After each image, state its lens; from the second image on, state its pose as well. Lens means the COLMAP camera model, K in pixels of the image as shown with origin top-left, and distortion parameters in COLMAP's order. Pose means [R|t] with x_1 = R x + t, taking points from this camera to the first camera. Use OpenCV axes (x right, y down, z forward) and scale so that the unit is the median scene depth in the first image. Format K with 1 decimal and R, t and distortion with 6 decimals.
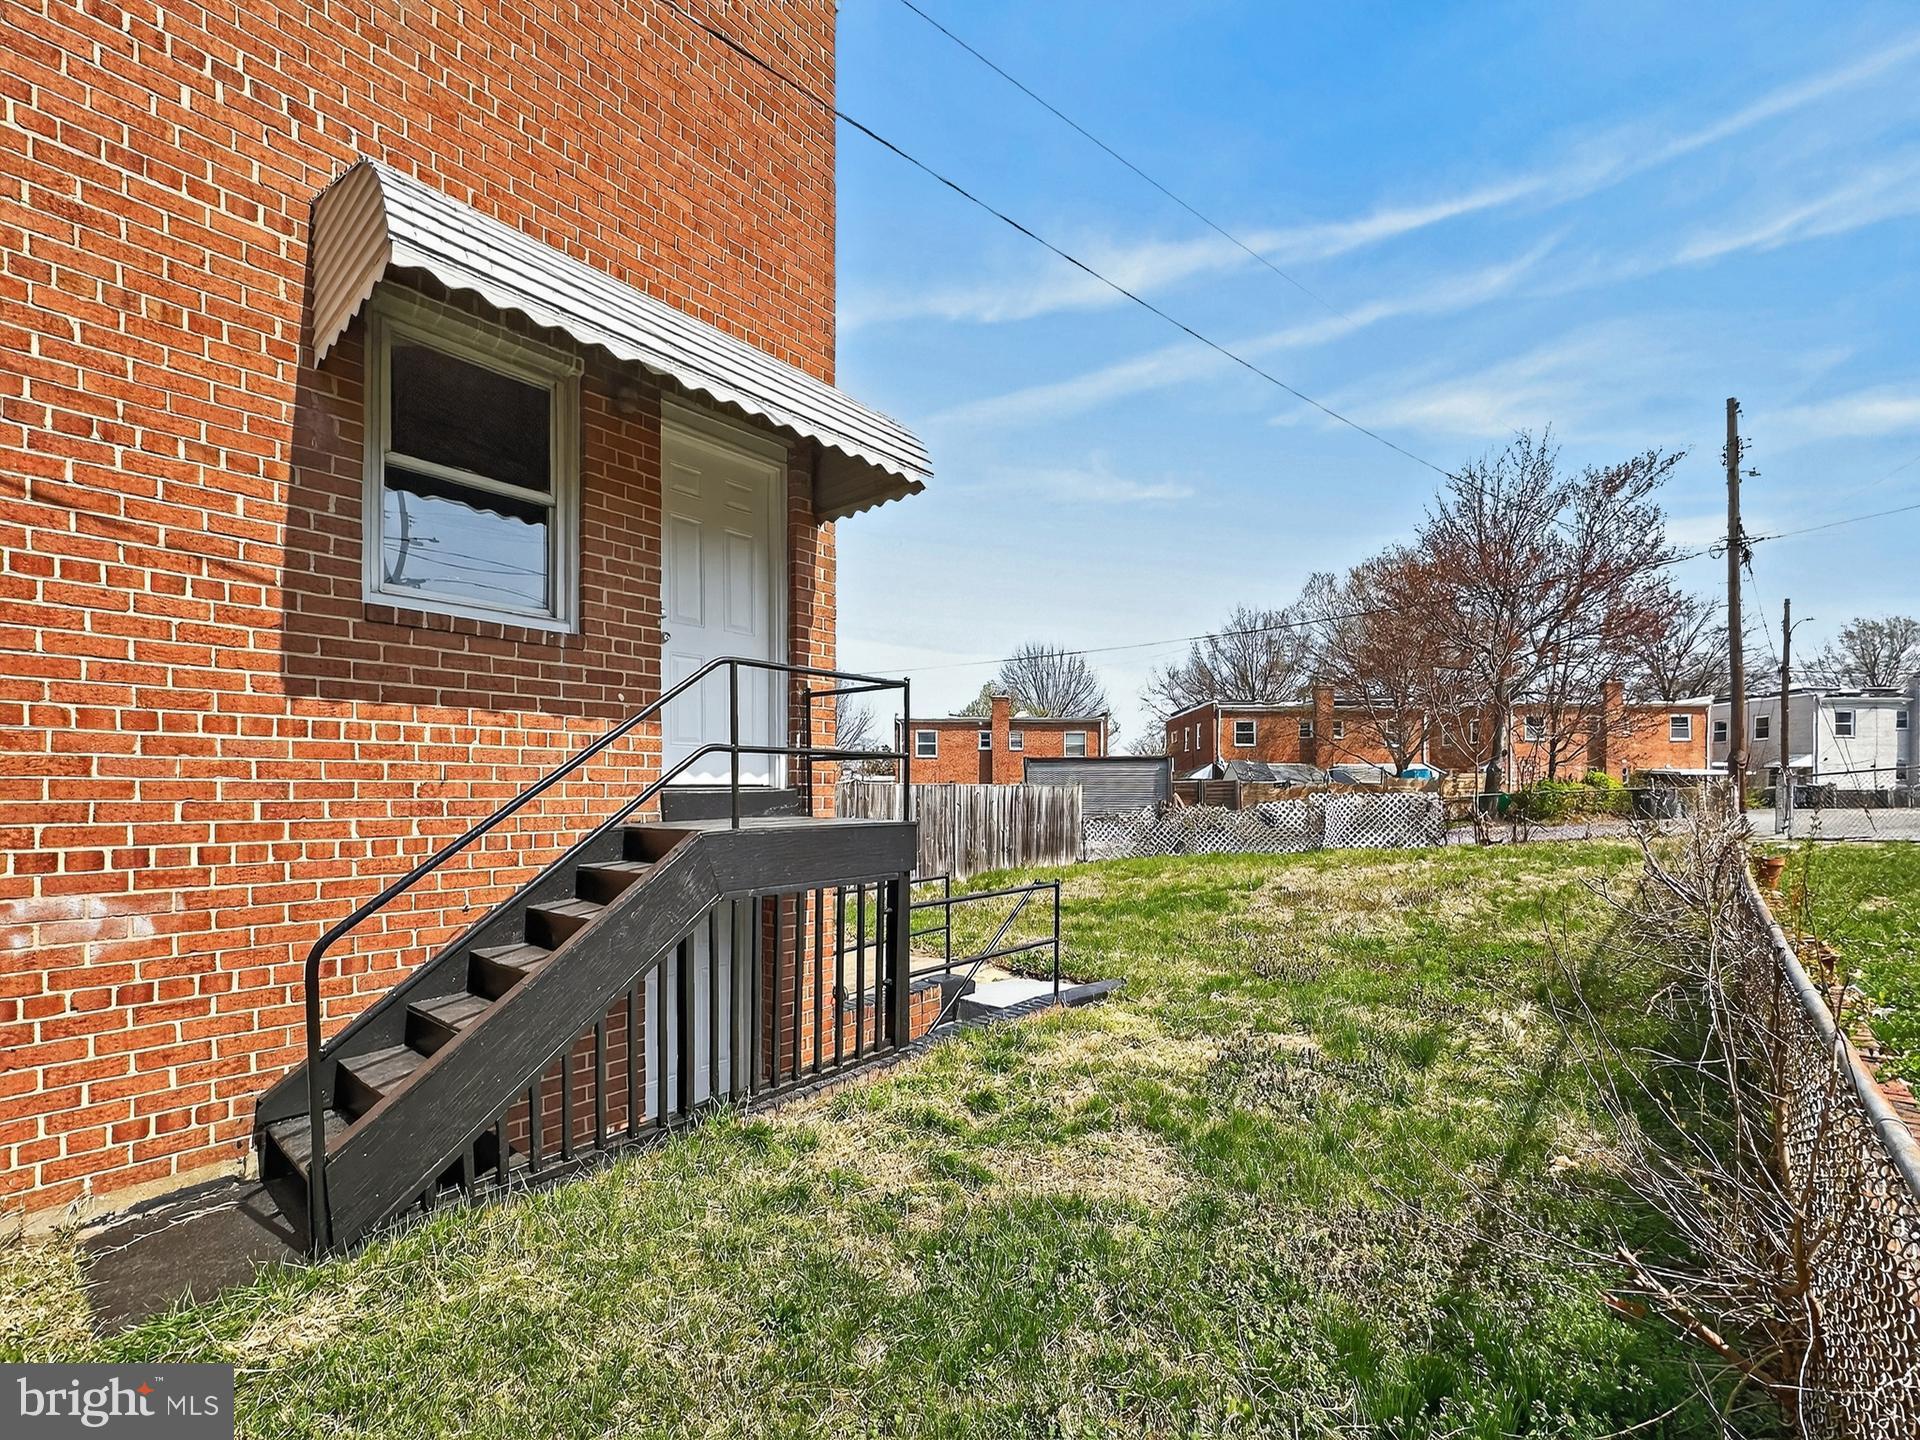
lens RADIAL K [[799.0, 0, 960.0], [0, 799.0, 720.0], [0, 0, 1]] dist [-0.000407, -0.000063]
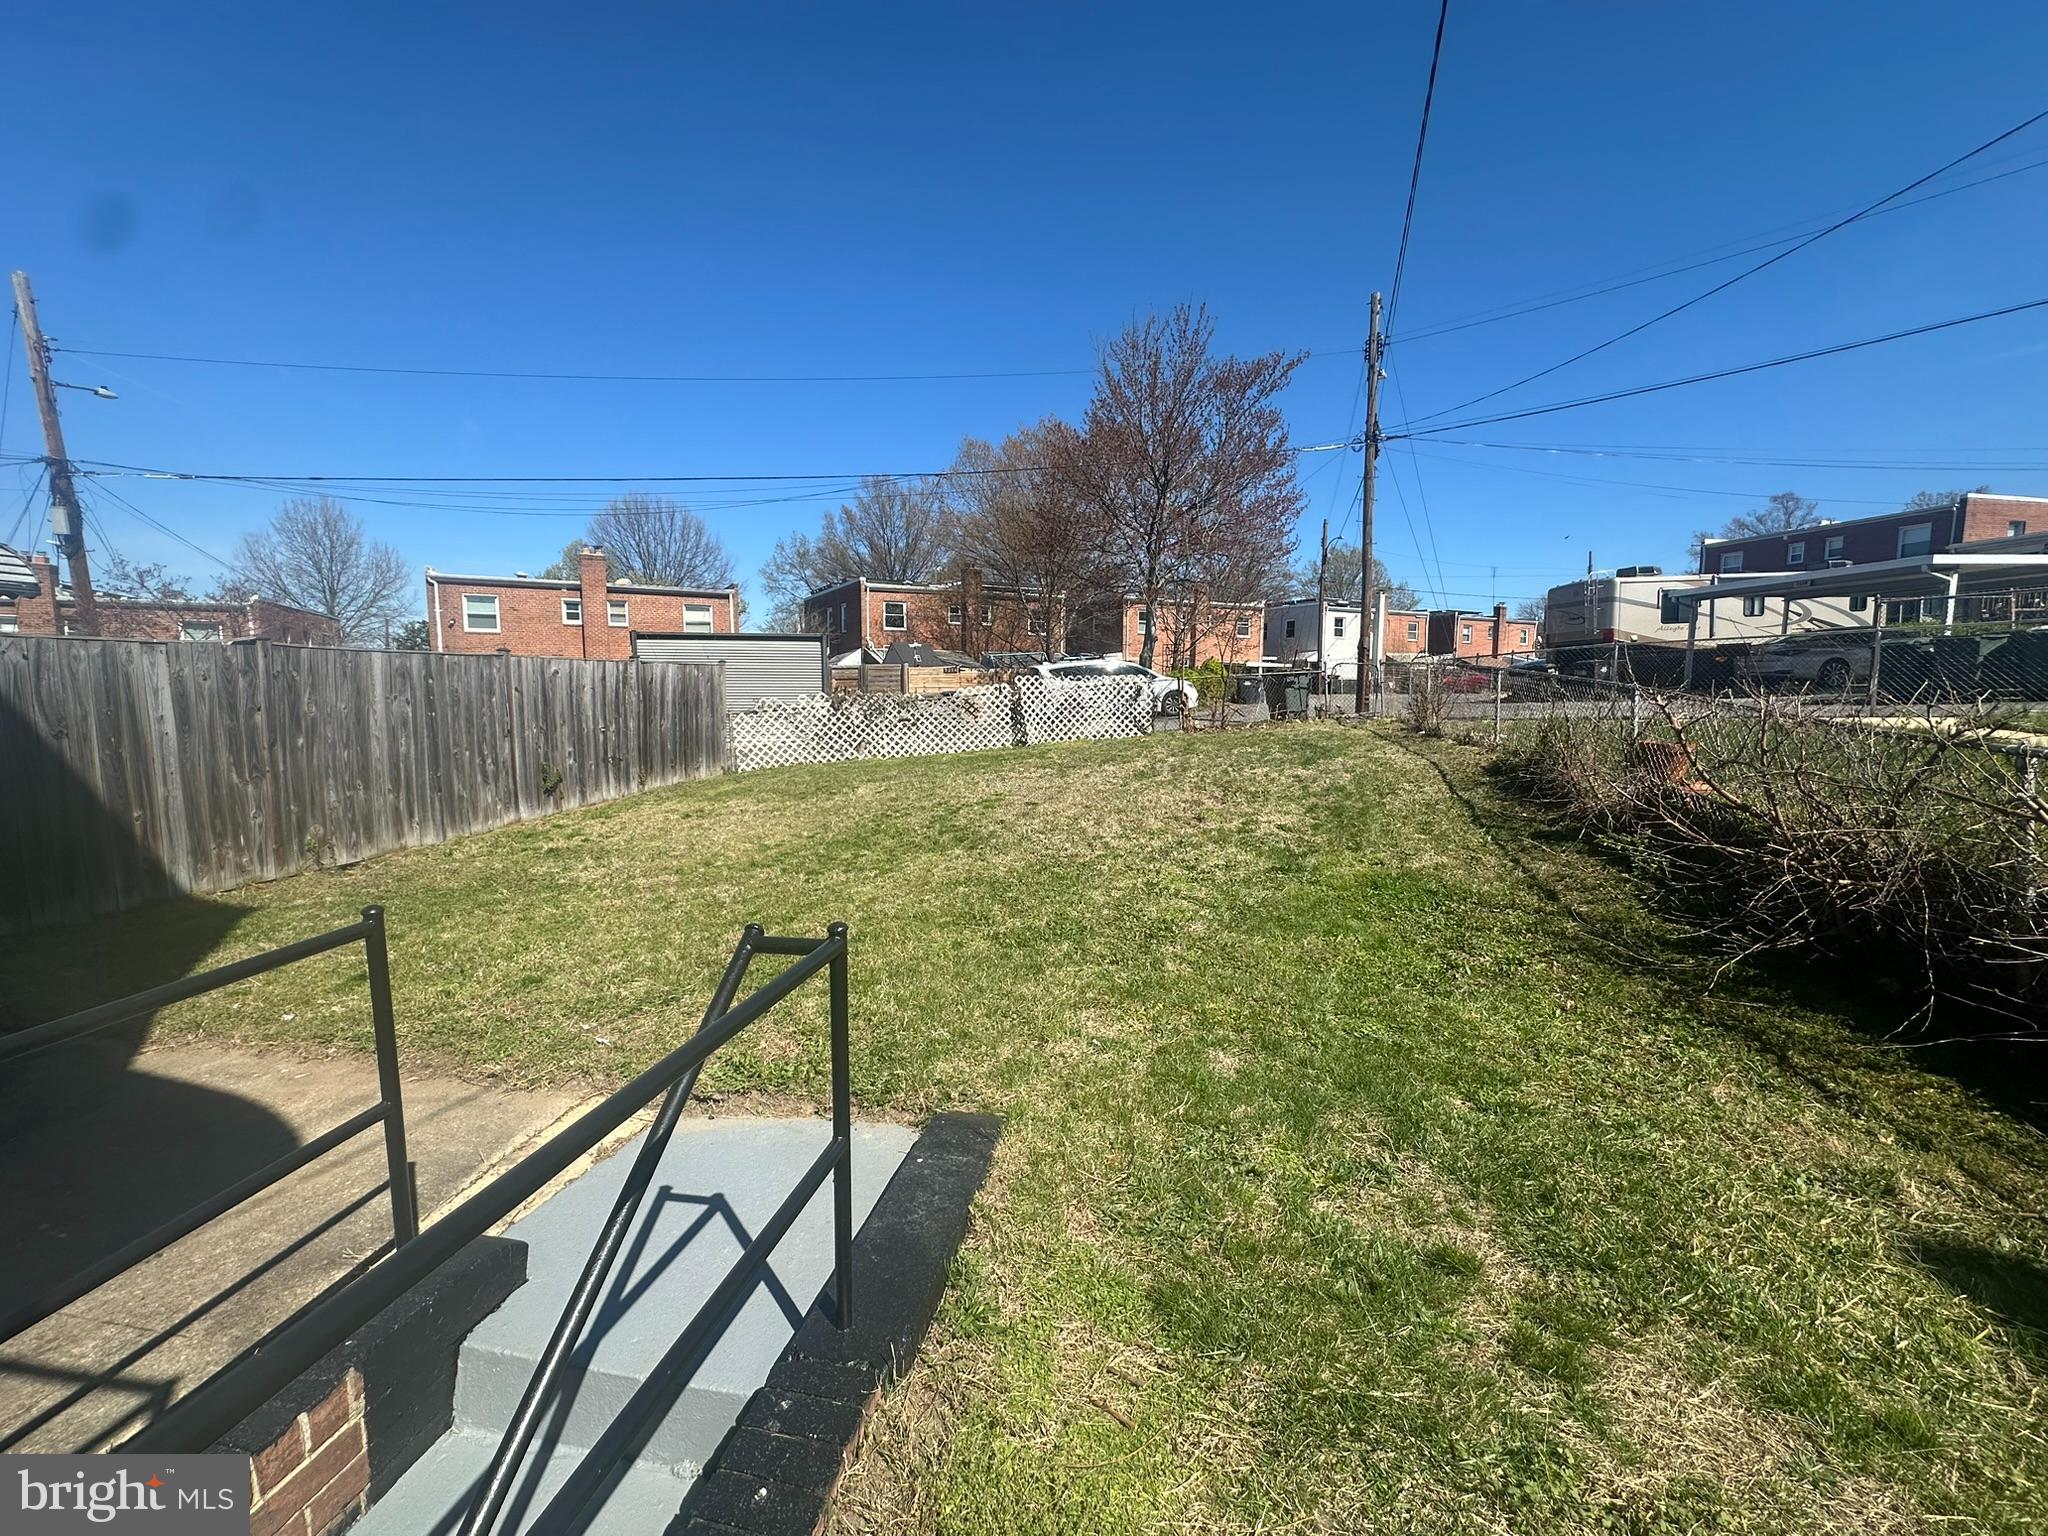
lens RADIAL K [[852.2, 0, 1024.0], [0, 852.2, 768.0], [0, 0, 1]] dist [-0.000407, -0.000063]
pose [[0.871976, -0.049287, 0.487061, 0.005646], [-0.043243, 0.983275, 0.176919, 0.013864], [-0.487635, -0.175332, 0.855261, 0.106555]]
